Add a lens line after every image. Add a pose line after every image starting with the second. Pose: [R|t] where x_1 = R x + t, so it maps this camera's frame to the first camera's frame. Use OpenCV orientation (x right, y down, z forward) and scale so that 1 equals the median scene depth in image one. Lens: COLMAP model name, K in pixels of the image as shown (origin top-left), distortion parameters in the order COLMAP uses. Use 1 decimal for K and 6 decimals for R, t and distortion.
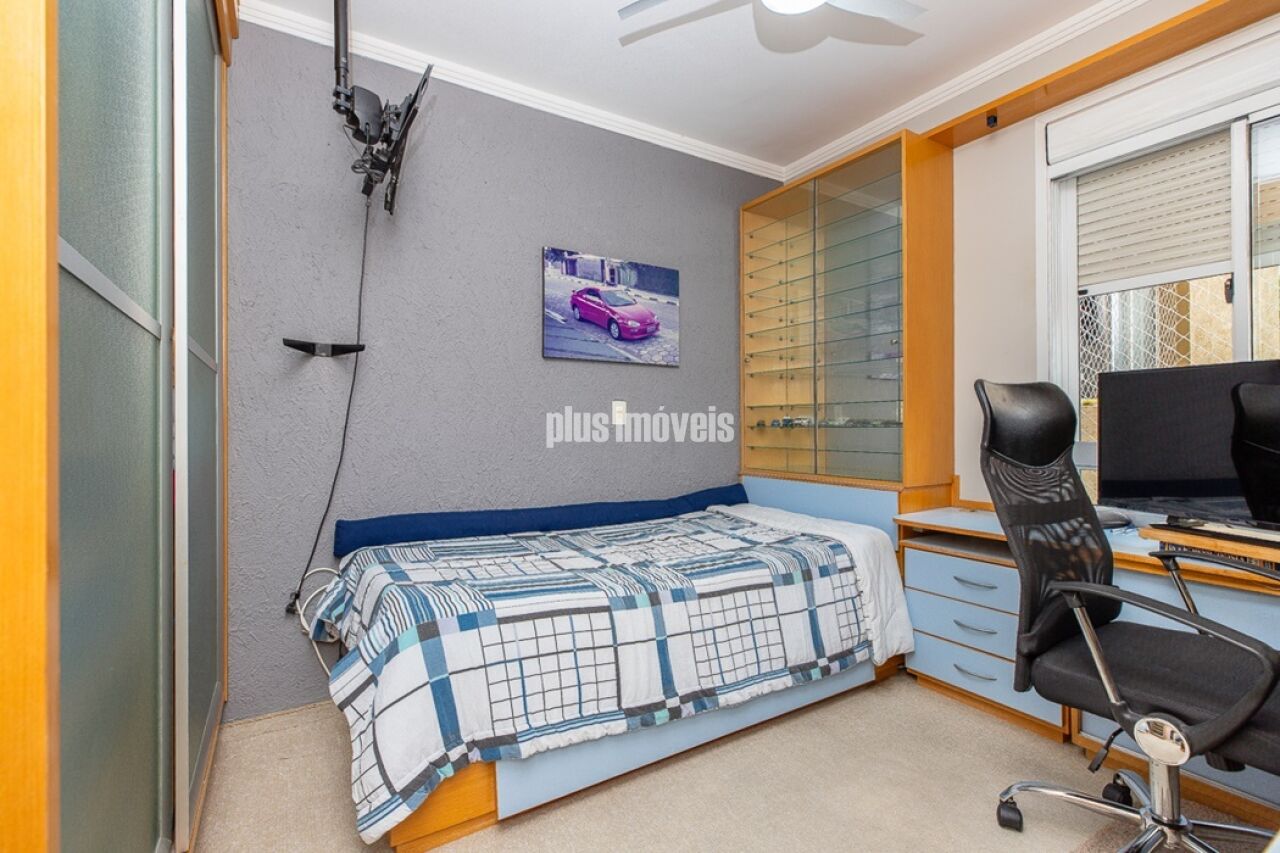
lens RADIAL K [[567.5, 0, 621.2], [0, 567.5, 423.9], [0, 0, 1]] dist [0.004121, -0.000274]
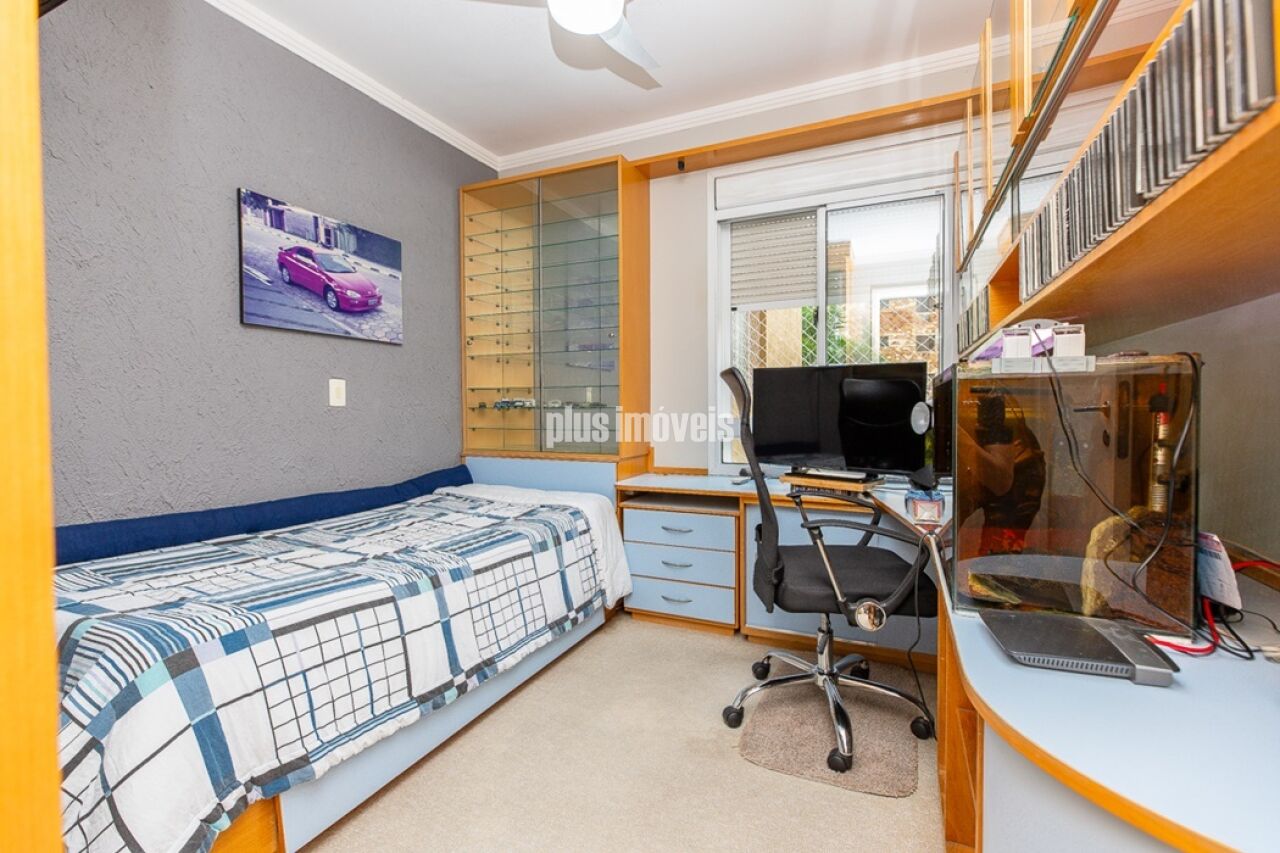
lens RADIAL K [[567.5, 0, 621.2], [0, 567.5, 423.9], [0, 0, 1]] dist [0.004121, -0.000274]
pose [[0.836404, -0.014685, 0.547917, -0.175763], [-0.001371, 0.999582, 0.028884, 0.004829], [-0.548112, -0.024910, 0.836034, 0.005753]]
